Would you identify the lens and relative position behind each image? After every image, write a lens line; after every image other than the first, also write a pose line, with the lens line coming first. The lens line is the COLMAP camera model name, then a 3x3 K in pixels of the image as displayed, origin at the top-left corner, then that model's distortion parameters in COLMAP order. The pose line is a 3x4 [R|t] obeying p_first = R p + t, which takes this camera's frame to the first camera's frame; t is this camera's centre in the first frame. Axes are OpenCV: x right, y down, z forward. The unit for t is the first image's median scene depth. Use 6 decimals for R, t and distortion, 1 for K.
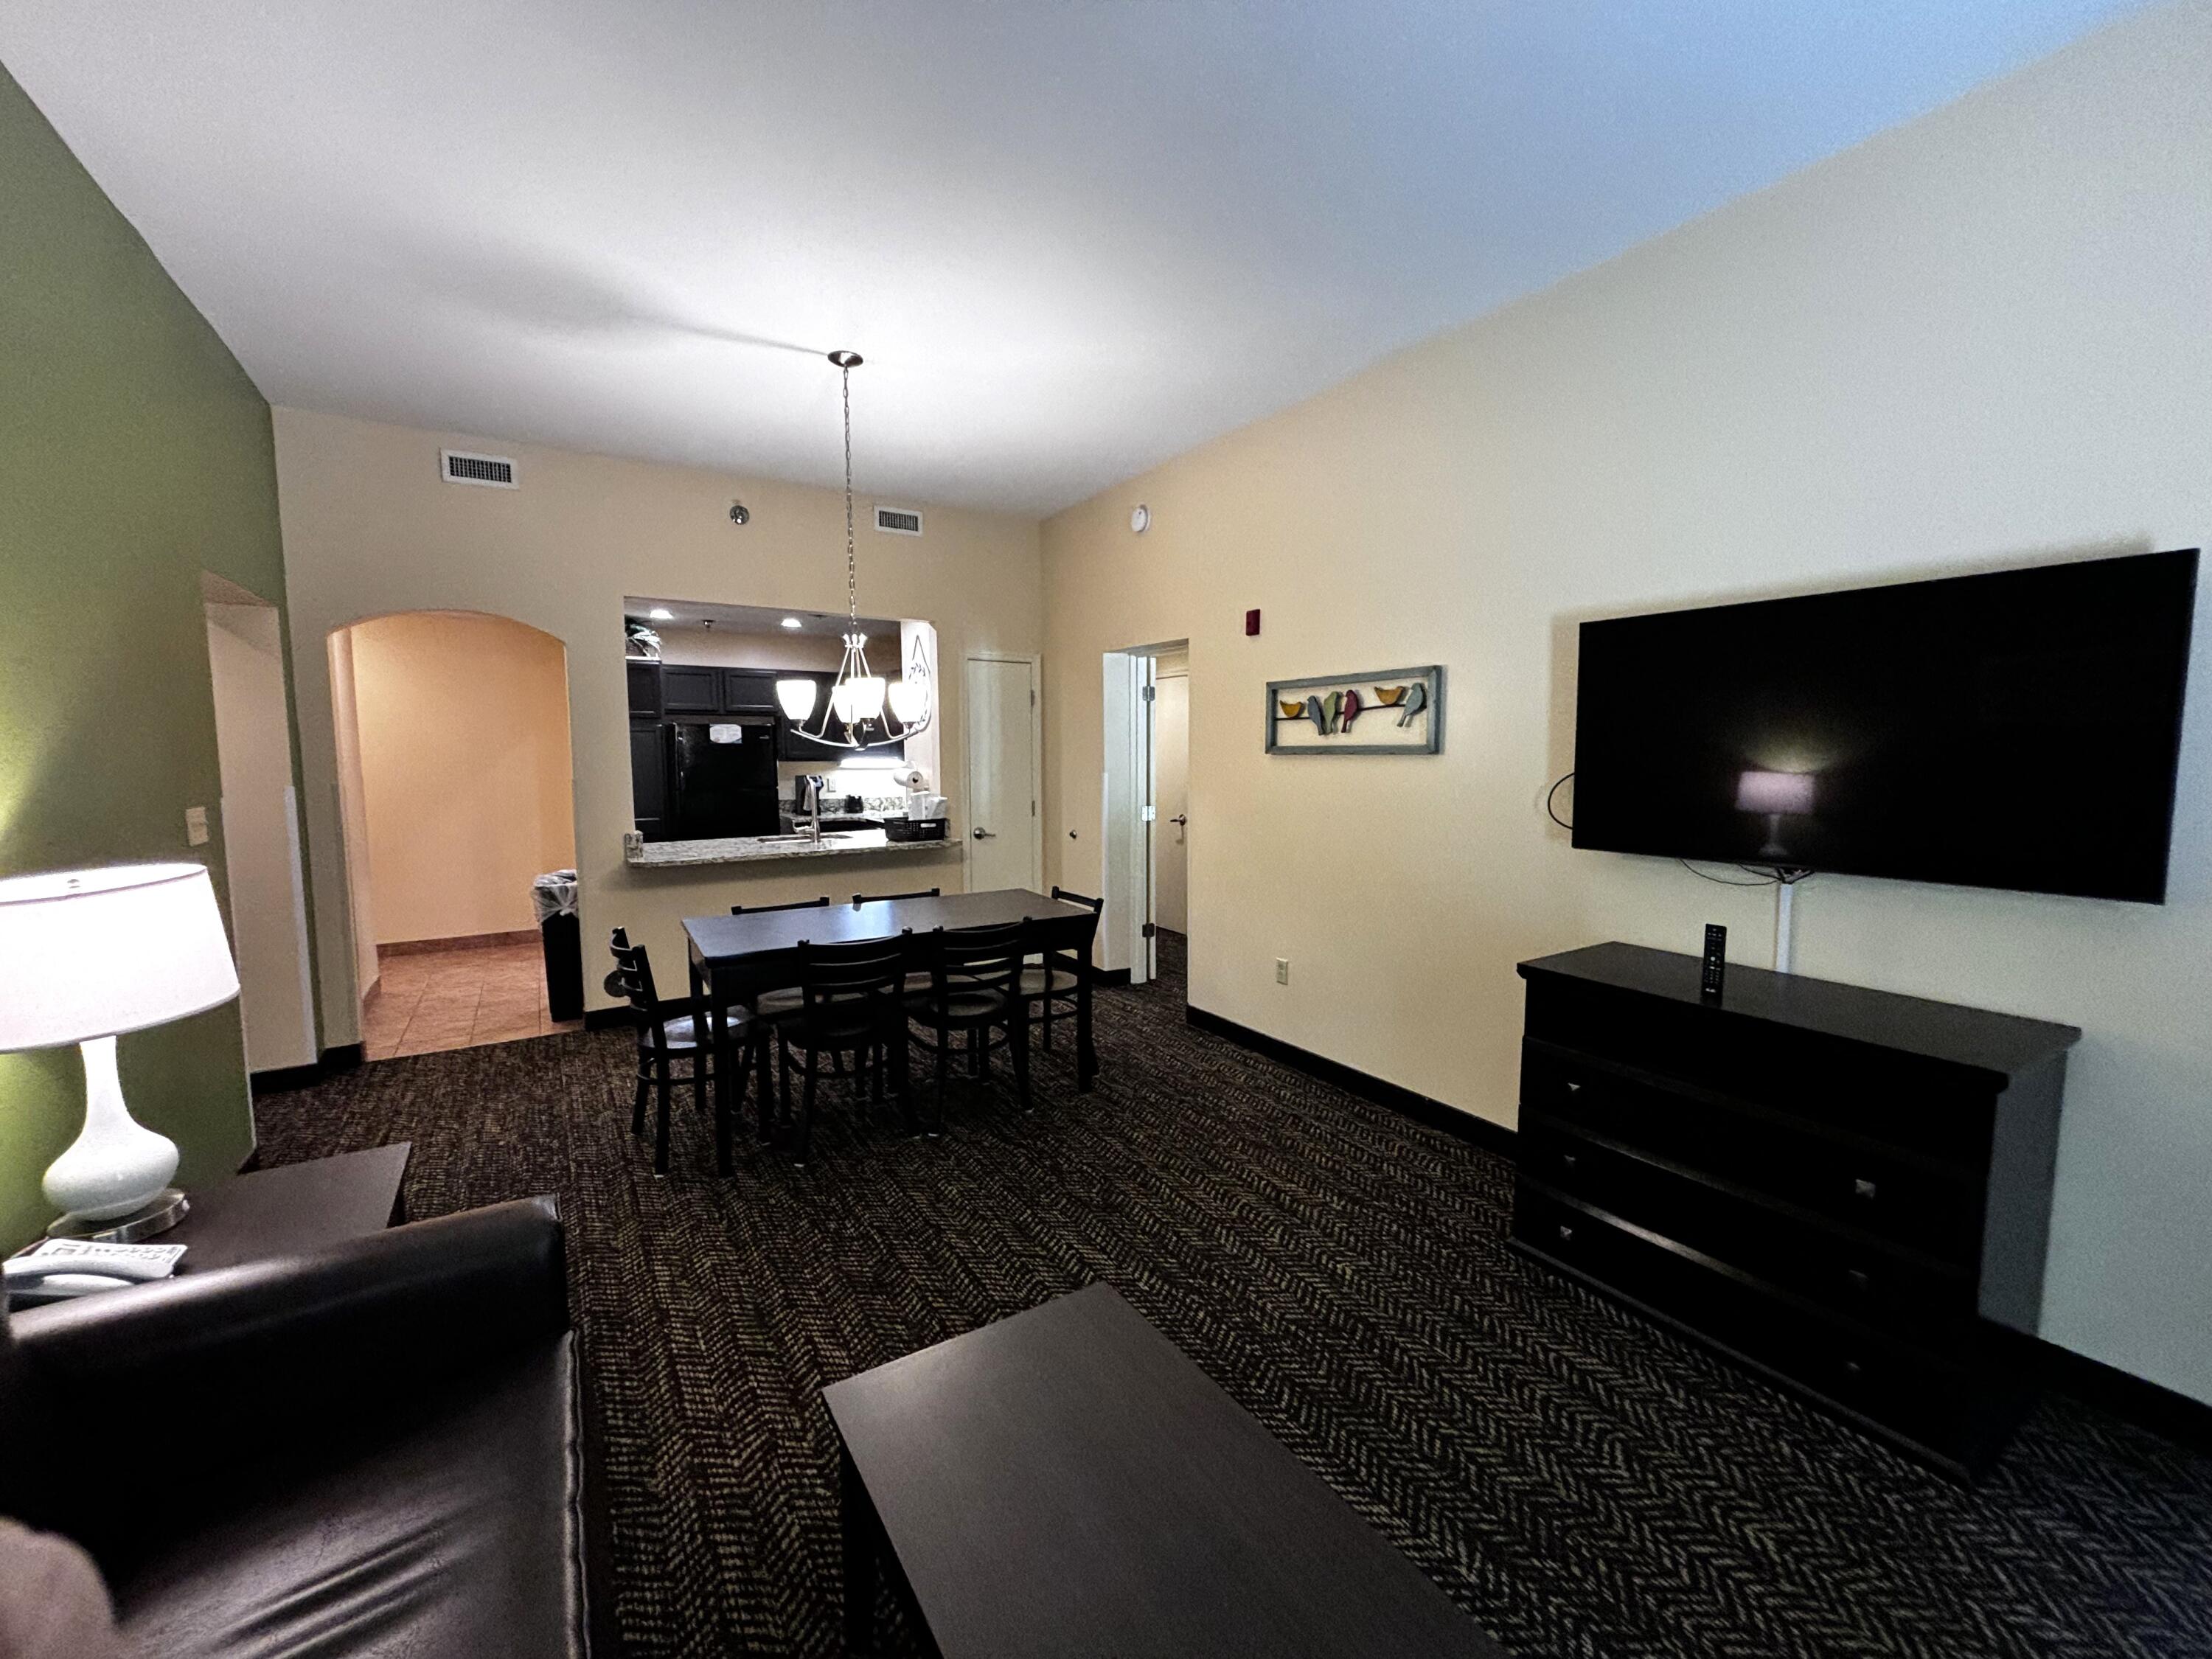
lens RADIAL K [[881.5, 0, 1101.7], [0, 881.5, 827.8], [0, 0, 1]] dist [0.003331, -0.000516]
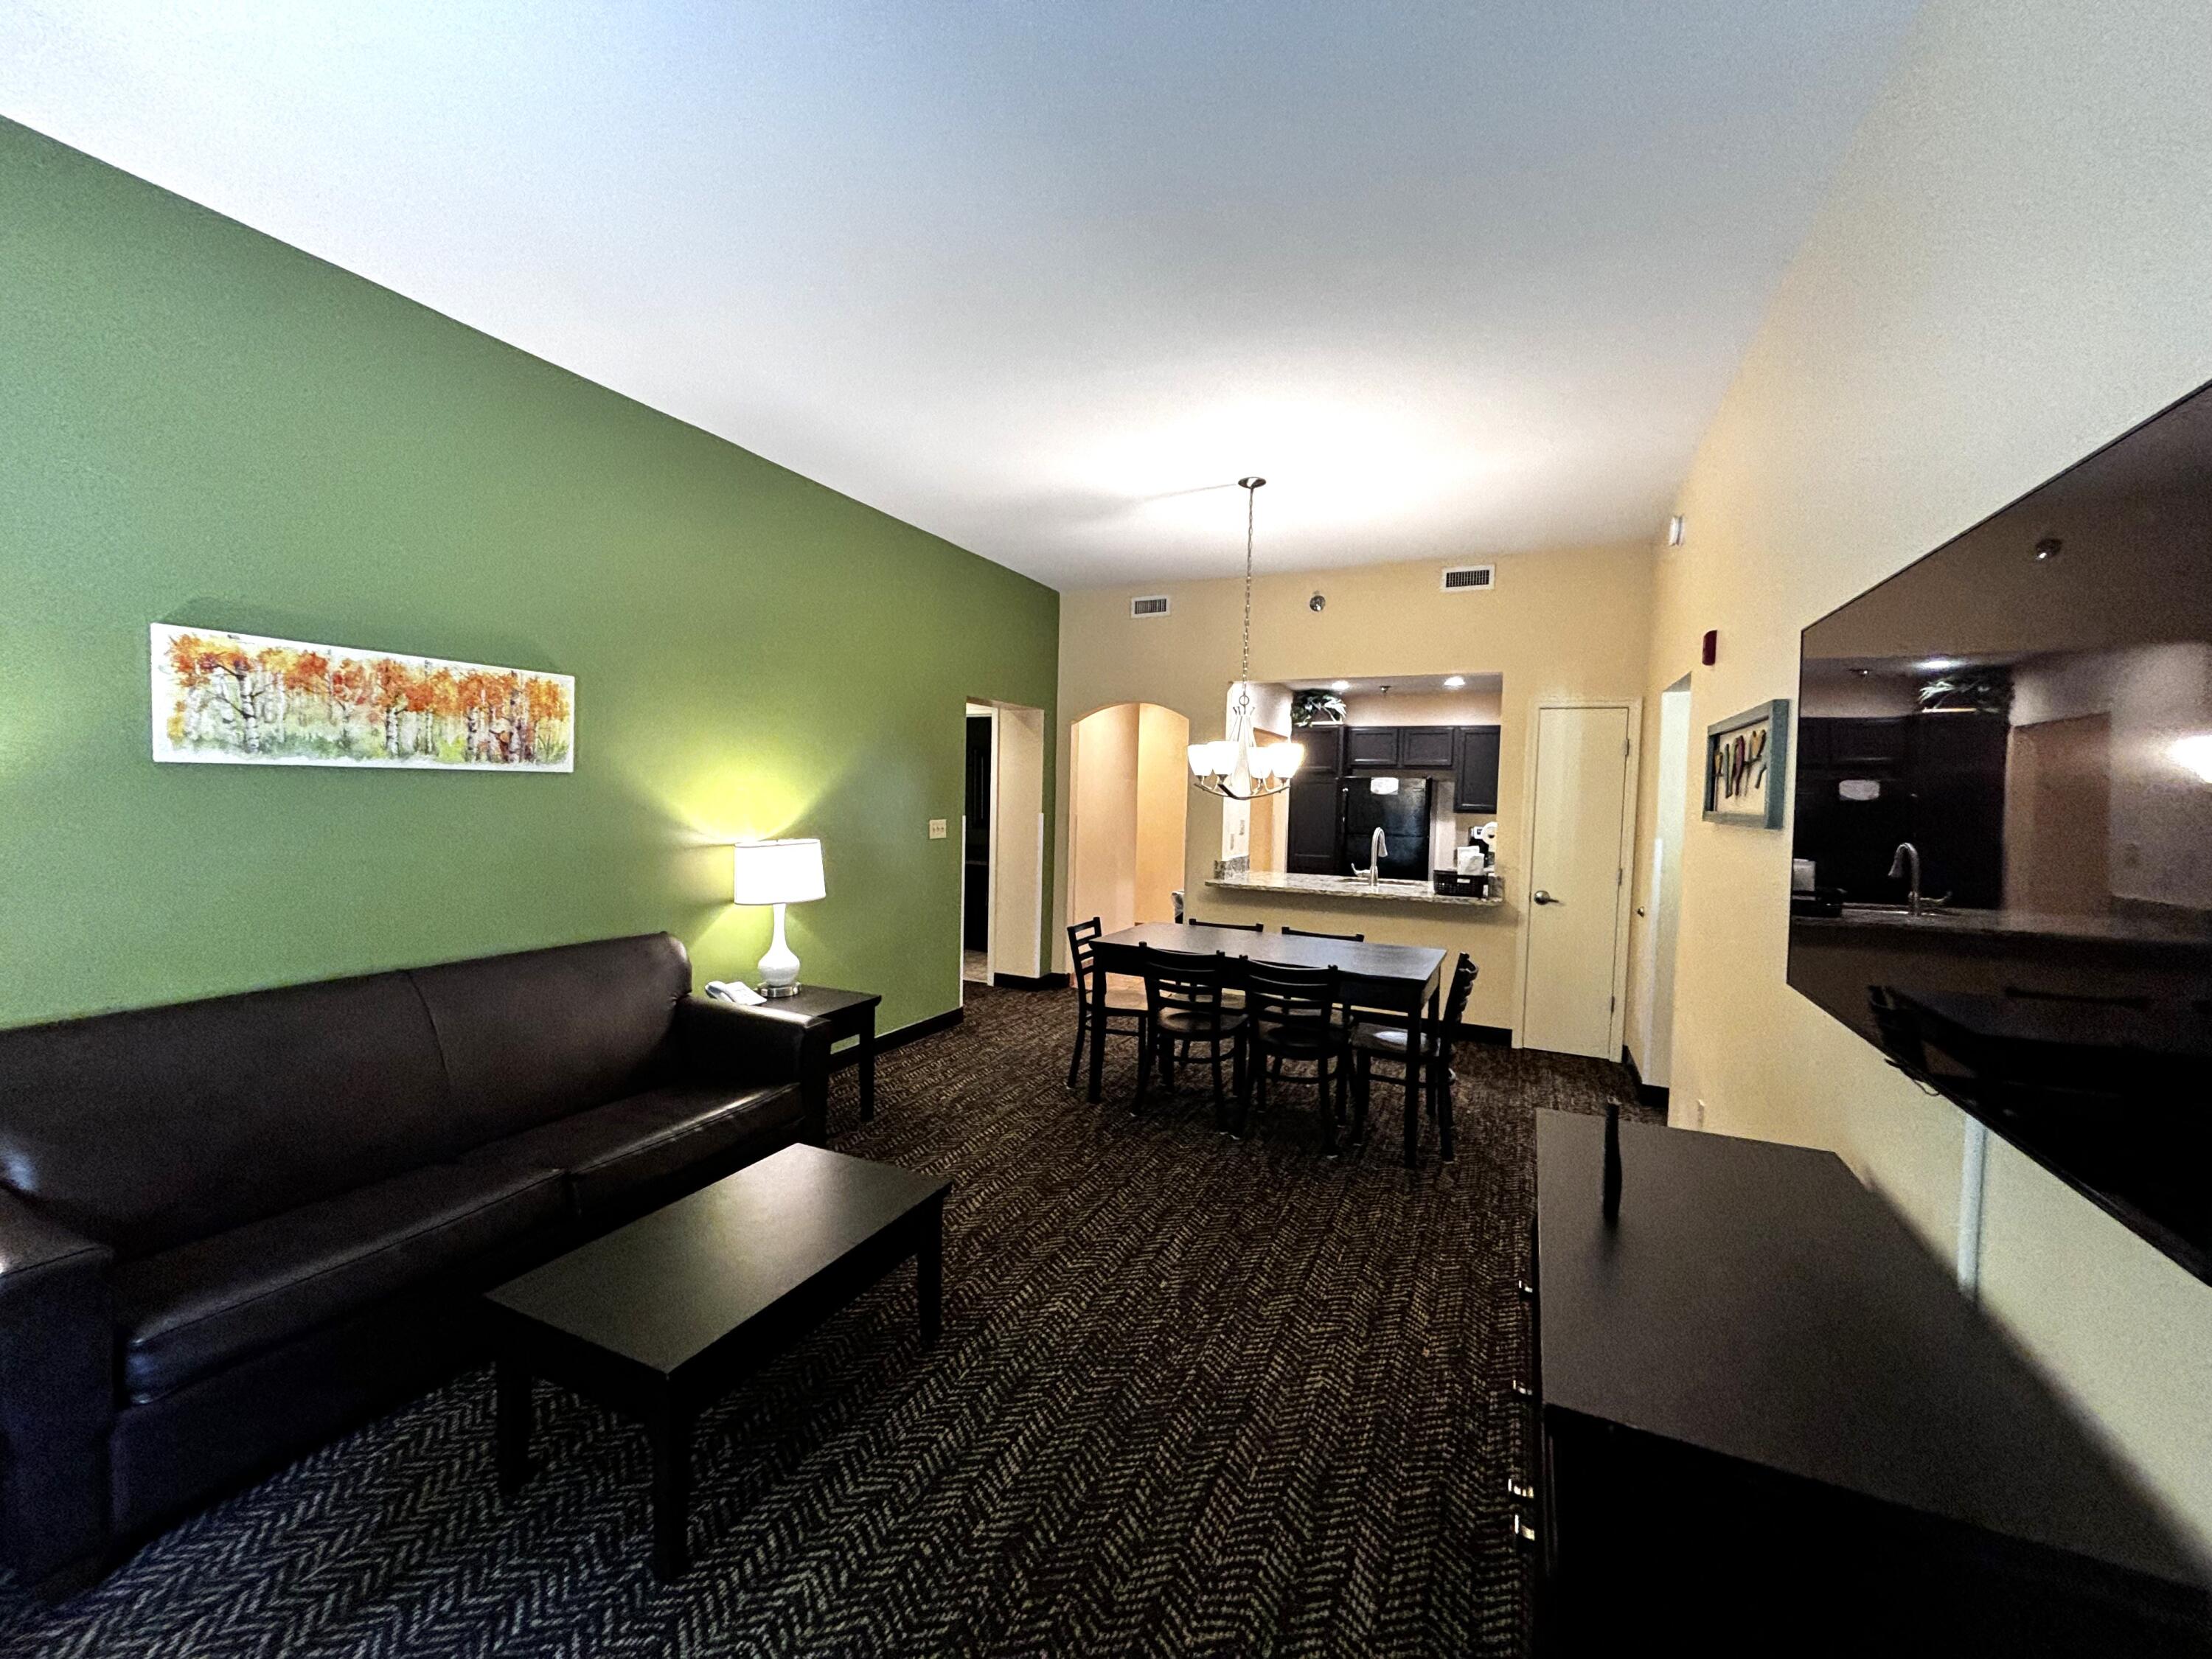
lens RADIAL K [[881.5, 0, 1102.3], [0, 881.5, 826.1], [0, 0, 1]] dist [0.003331, -0.000516]
pose [[0.538679, 0.050067, -0.841022, 0.572851], [-0.100892, 0.994883, -0.005395, -0.025067], [0.836448, 0.087758, 0.540974, 0.179369]]
